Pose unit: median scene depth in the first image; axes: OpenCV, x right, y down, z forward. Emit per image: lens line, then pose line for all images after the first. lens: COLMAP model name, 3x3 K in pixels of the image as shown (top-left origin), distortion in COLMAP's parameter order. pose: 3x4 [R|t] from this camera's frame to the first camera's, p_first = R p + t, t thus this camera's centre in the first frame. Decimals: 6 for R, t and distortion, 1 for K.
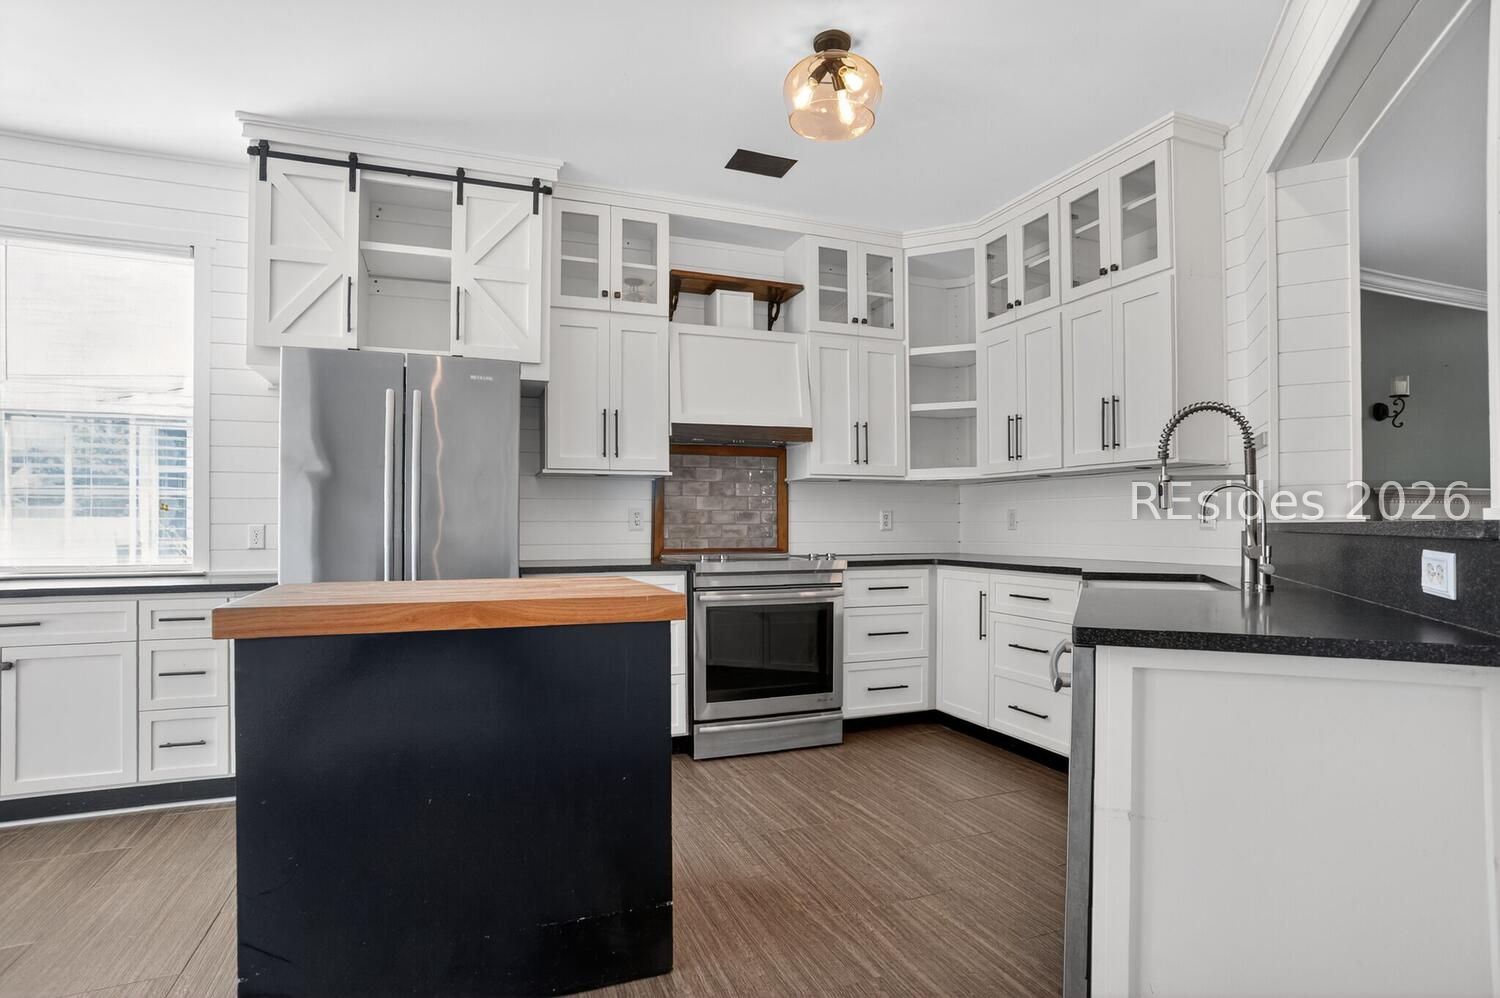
lens RADIAL K [[744.8, 0, 747.2], [0, 744.8, 522.7], [0, 0, 1]] dist [-0.050047, 0.024731]
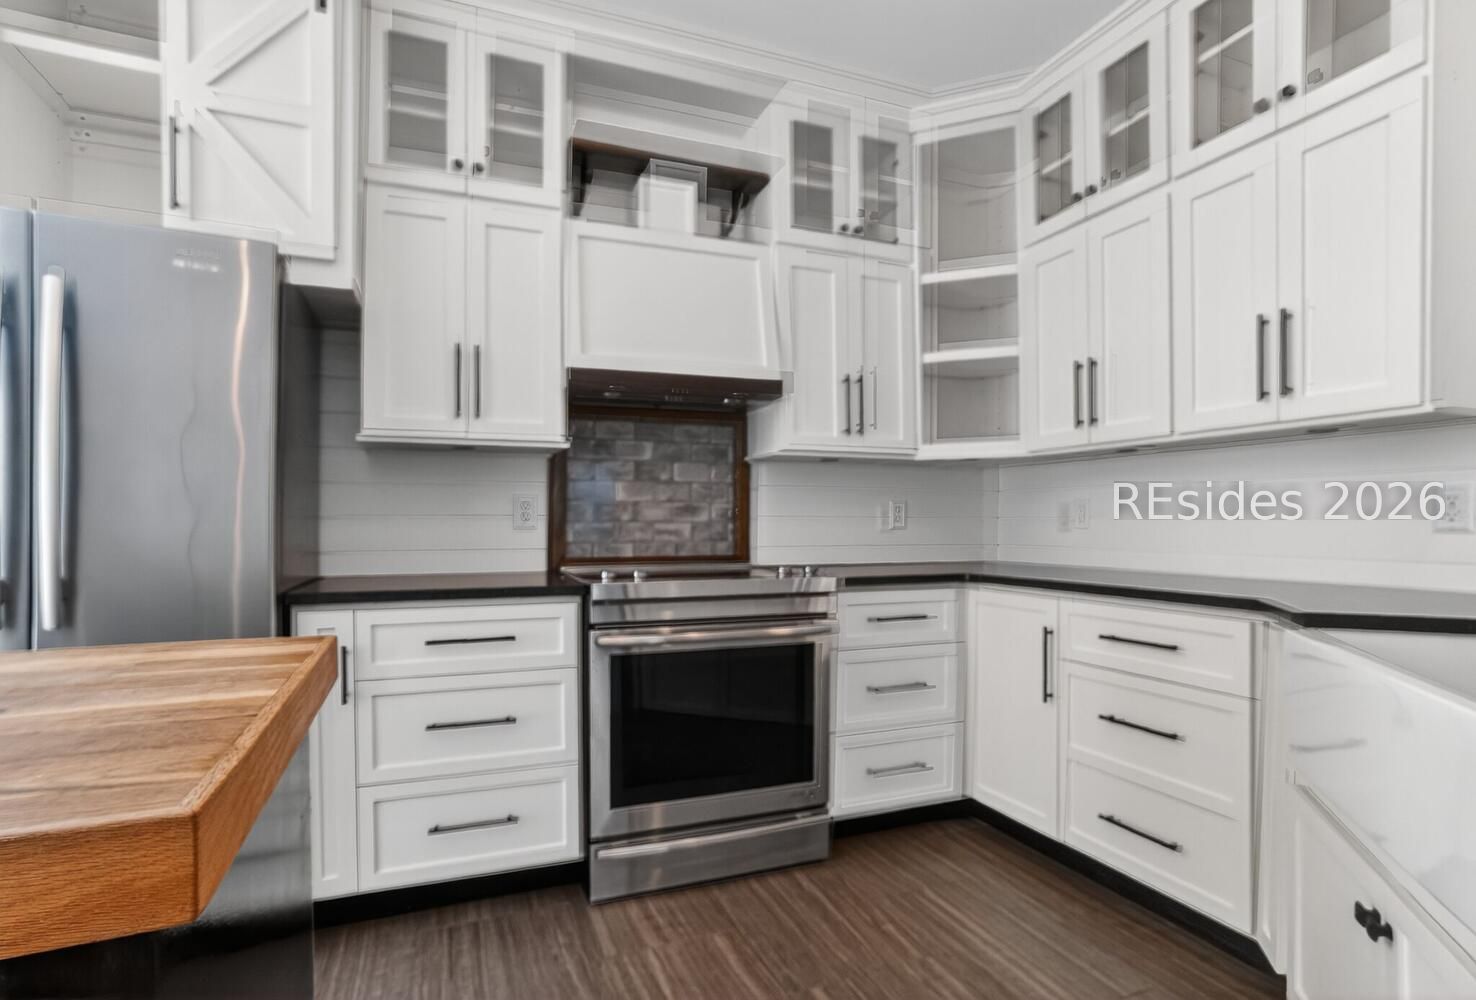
lens RADIAL K [[721.0, 0, 705.3], [0, 721.0, 518.1], [0, 0, 1]] dist [-0.024475, 0.000348]
pose [[0.999590, -0.000527, -0.028624, 0.035649], [0.000488, 0.999999, -0.001344, -0.000628], [0.028625, 0.001329, 0.999589, 0.341371]]
